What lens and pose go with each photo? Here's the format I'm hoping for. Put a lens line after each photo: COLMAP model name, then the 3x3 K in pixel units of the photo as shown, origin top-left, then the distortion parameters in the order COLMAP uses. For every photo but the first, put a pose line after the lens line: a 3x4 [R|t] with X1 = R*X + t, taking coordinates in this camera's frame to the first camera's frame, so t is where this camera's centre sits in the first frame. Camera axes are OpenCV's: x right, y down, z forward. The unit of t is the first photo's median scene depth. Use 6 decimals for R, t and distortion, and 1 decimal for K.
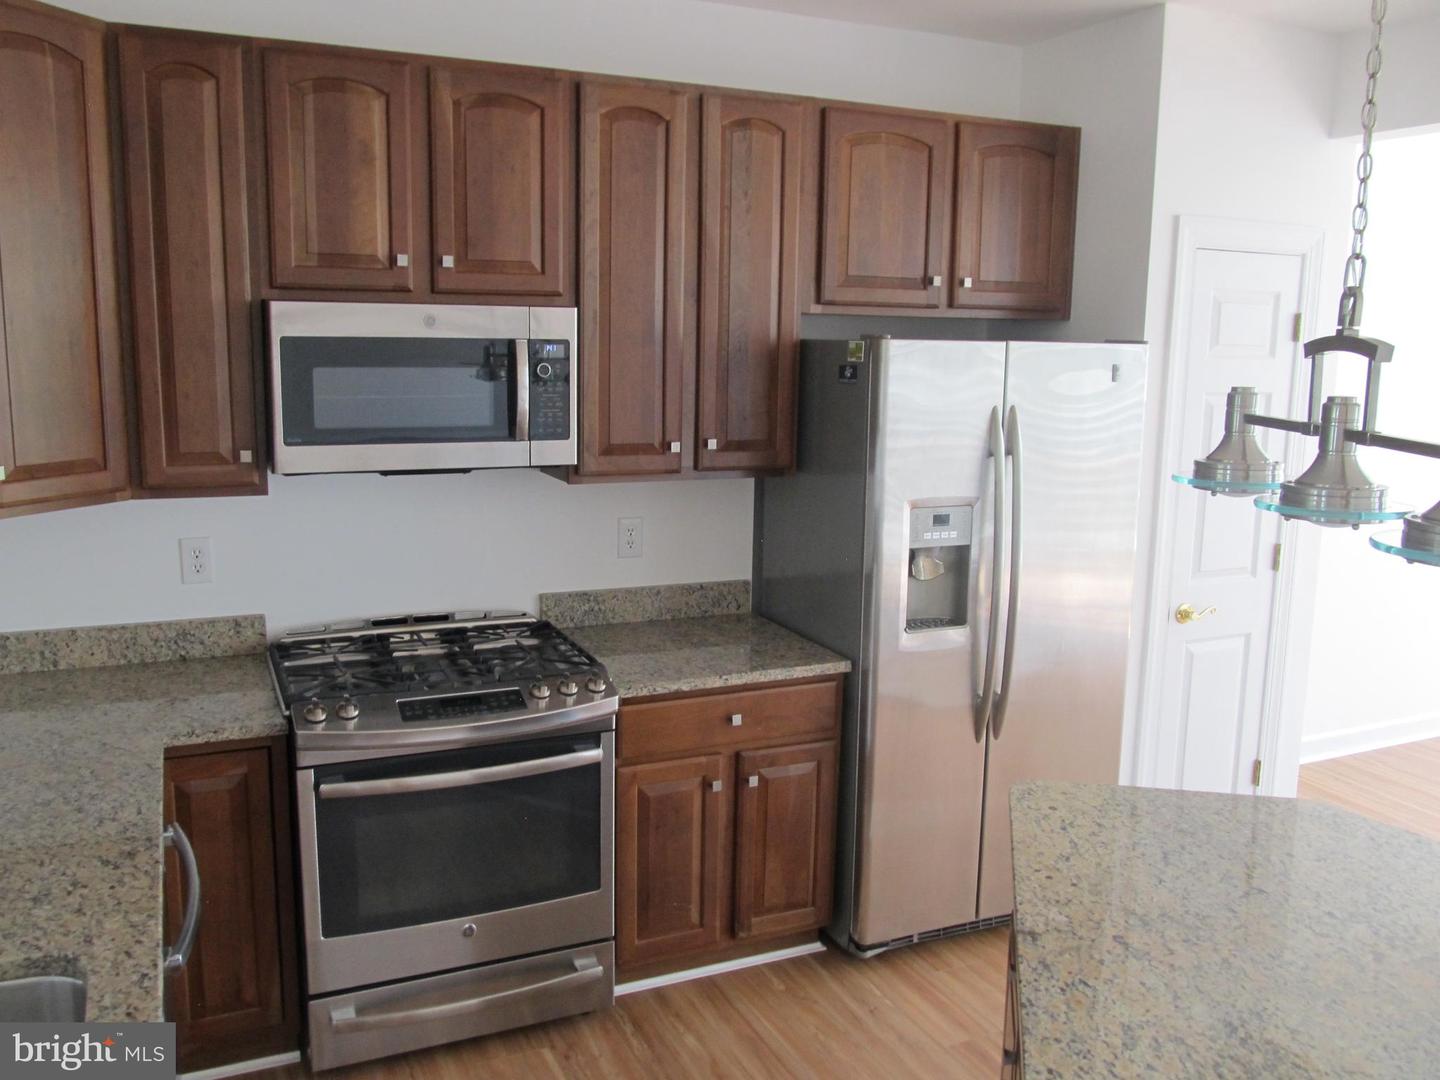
lens RADIAL K [[1201.1, 0, 720.0], [0, 1201.1, 540.0], [0, 0, 1]] dist [-0.060386, 0.032856]
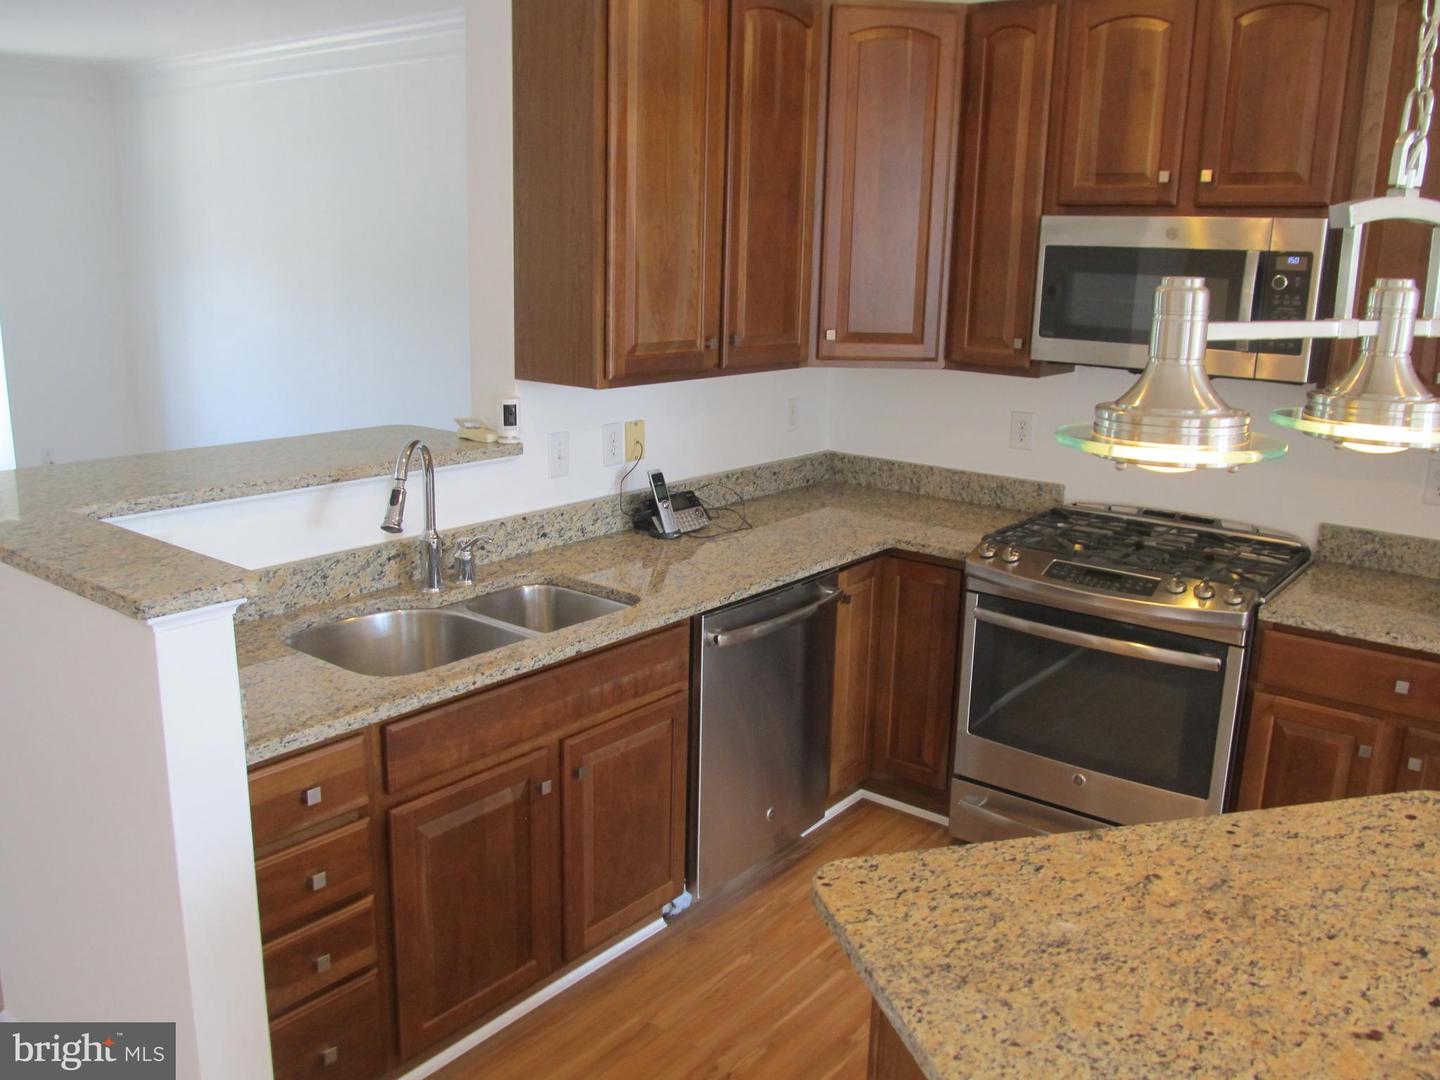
lens RADIAL K [[1201.1, 0, 720.0], [0, 1201.1, 540.0], [0, 0, 1]] dist [-0.060386, 0.032856]
pose [[0.458554, 0.202600, -0.865264, 0.523284], [-0.163706, 0.976260, 0.141832, 0.003120], [0.873458, 0.076612, 0.480835, 0.137730]]
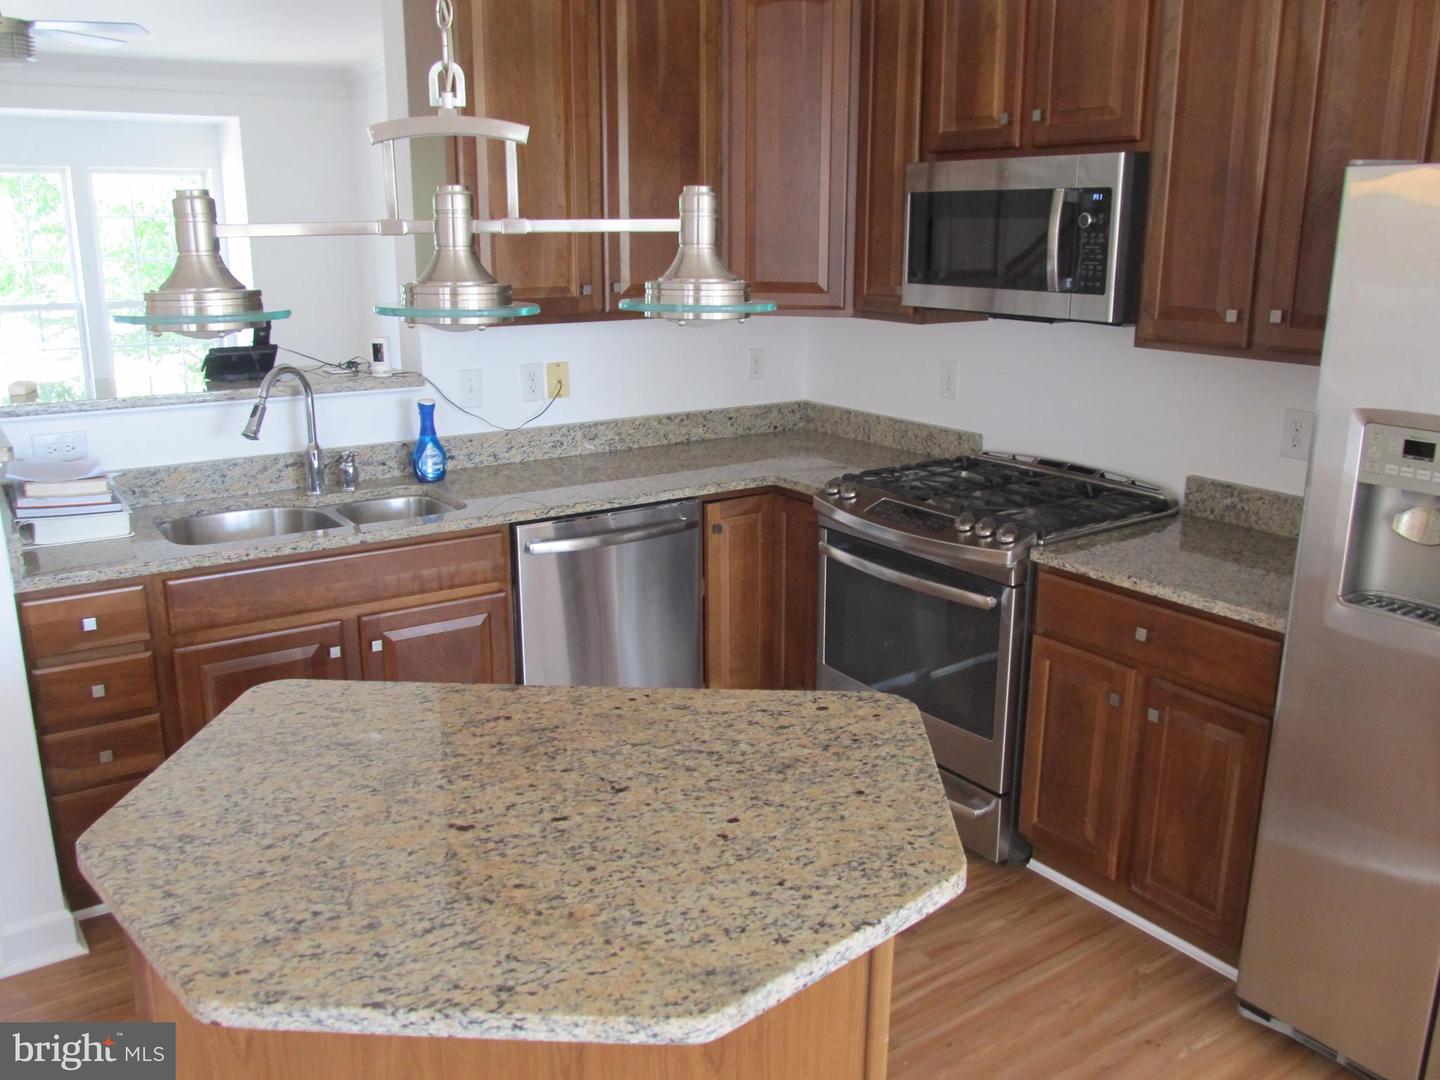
lens RADIAL K [[1201.1, 0, 720.0], [0, 1201.1, 540.0], [0, 0, 1]] dist [-0.060386, 0.032856]
pose [[0.172583, 0.233828, -0.956838, 0.772743], [-0.163677, 0.964717, 0.206231, -0.041423], [0.971301, 0.121020, 0.204766, 0.536585]]
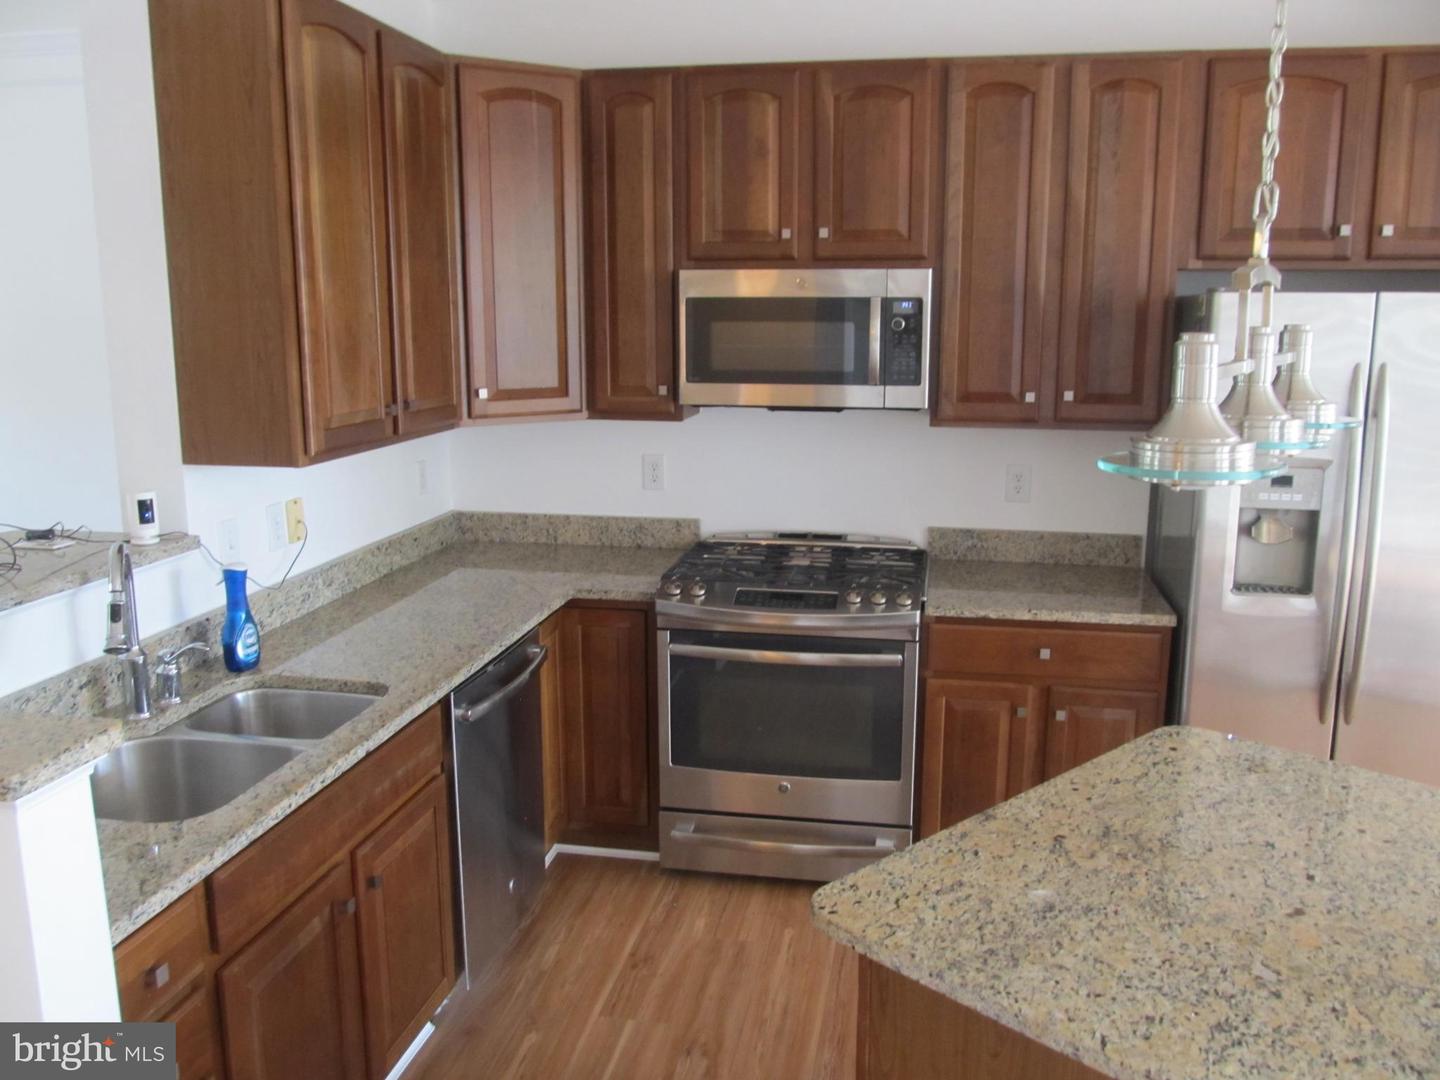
lens RADIAL K [[1201.1, 0, 720.0], [0, 1201.1, 540.0], [0, 0, 1]] dist [-0.060386, 0.032856]
pose [[0.815110, 0.093697, -0.571678, 0.382572], [-0.081911, 0.995560, 0.046382, 0.024344], [0.573486, 0.009020, 0.819166, -0.035215]]
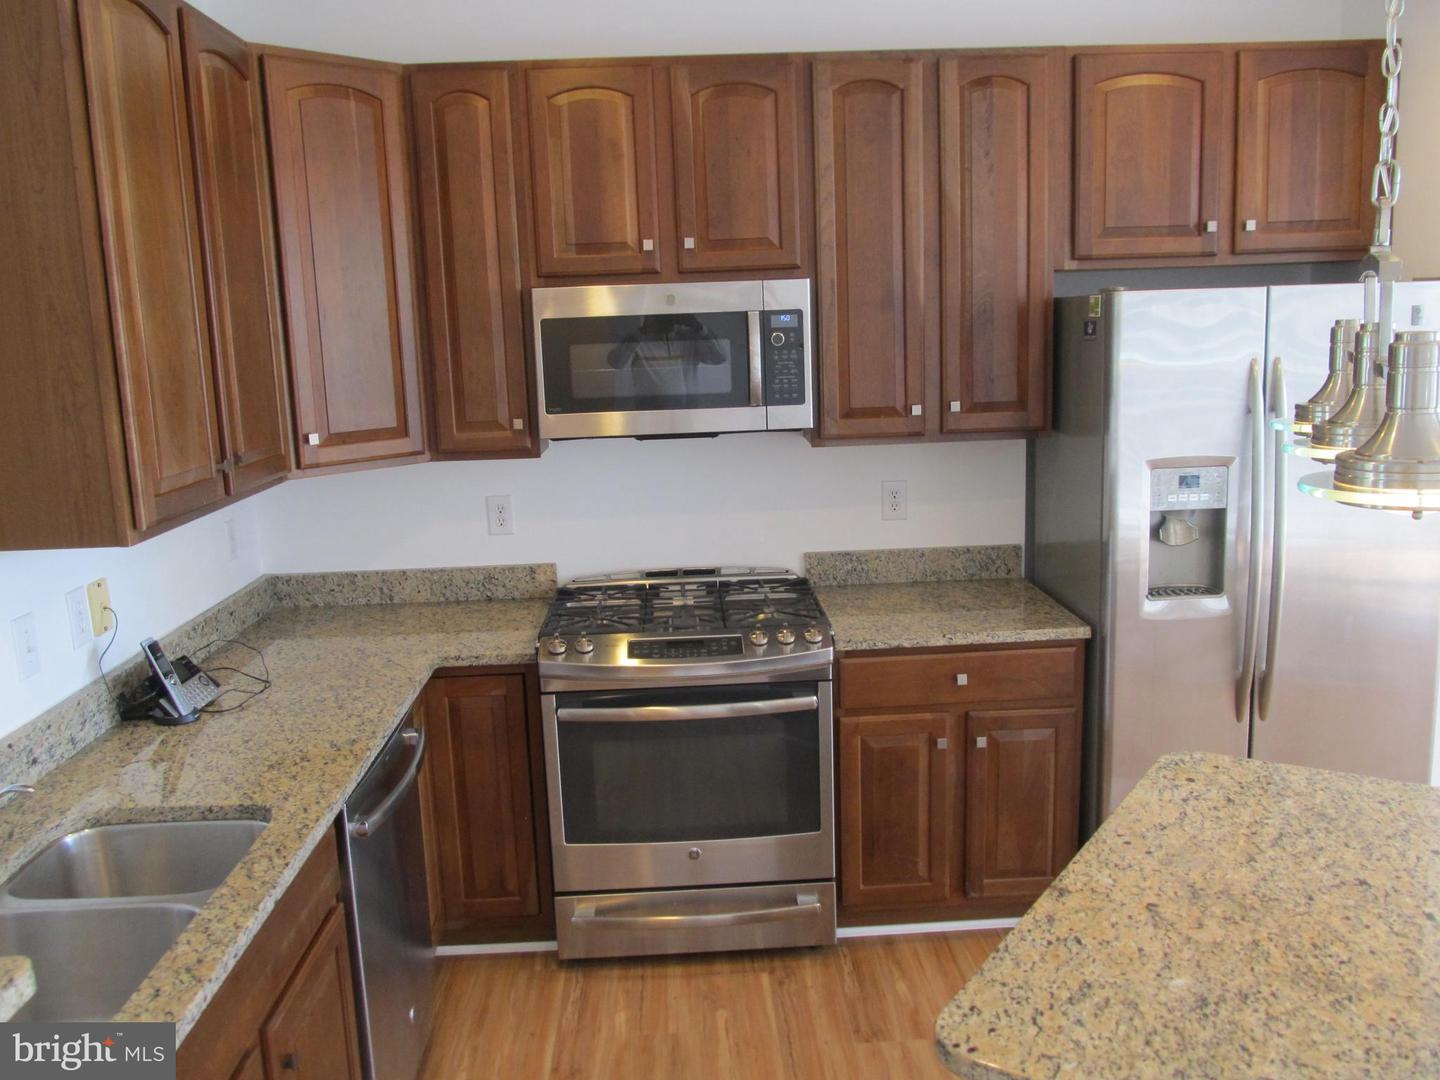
lens RADIAL K [[1198.3, 0, 720.0], [0, 1198.3, 540.0], [0, 0, 1]] dist [-0.060885, 0.039282]
pose [[0.923960, 0.018803, -0.382028, 0.210998], [-0.012020, 0.999725, 0.020134, 0.015519], [0.382301, -0.014011, 0.923932, -0.003090]]
